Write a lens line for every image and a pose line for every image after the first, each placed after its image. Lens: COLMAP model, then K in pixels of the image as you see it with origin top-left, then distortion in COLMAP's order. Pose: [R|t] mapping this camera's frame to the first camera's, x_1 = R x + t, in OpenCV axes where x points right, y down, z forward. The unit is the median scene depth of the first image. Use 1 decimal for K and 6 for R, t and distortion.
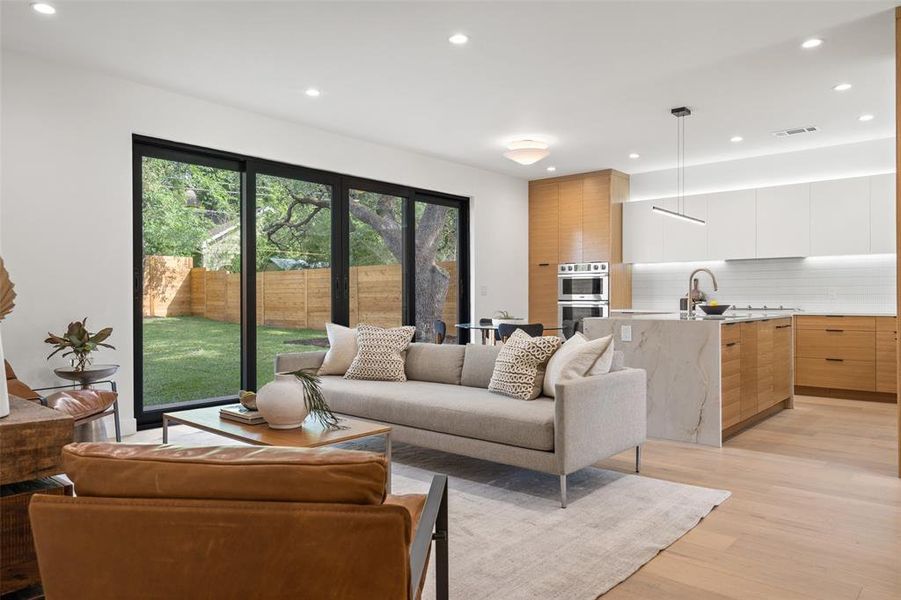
lens RADIAL K [[604.6, 0, 450.5], [0, 604.6, 300.0], [0, 0, 1]] dist [0.028632, 0.000432]
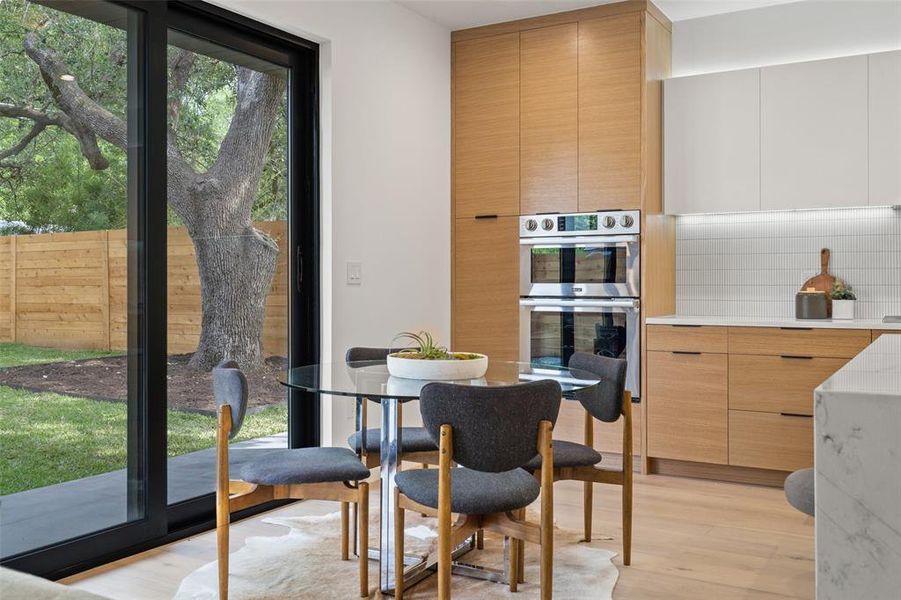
lens RADIAL K [[826.9, 0, 452.0], [0, 826.9, 275.4], [0, 0, 1]] dist [-0.005168, -0.000100]
pose [[0.980408, 0.001514, 0.196972, 0.009281], [0.001247, 0.999903, -0.013892, -0.006865], [-0.196974, 0.013866, 0.980311, 0.421965]]
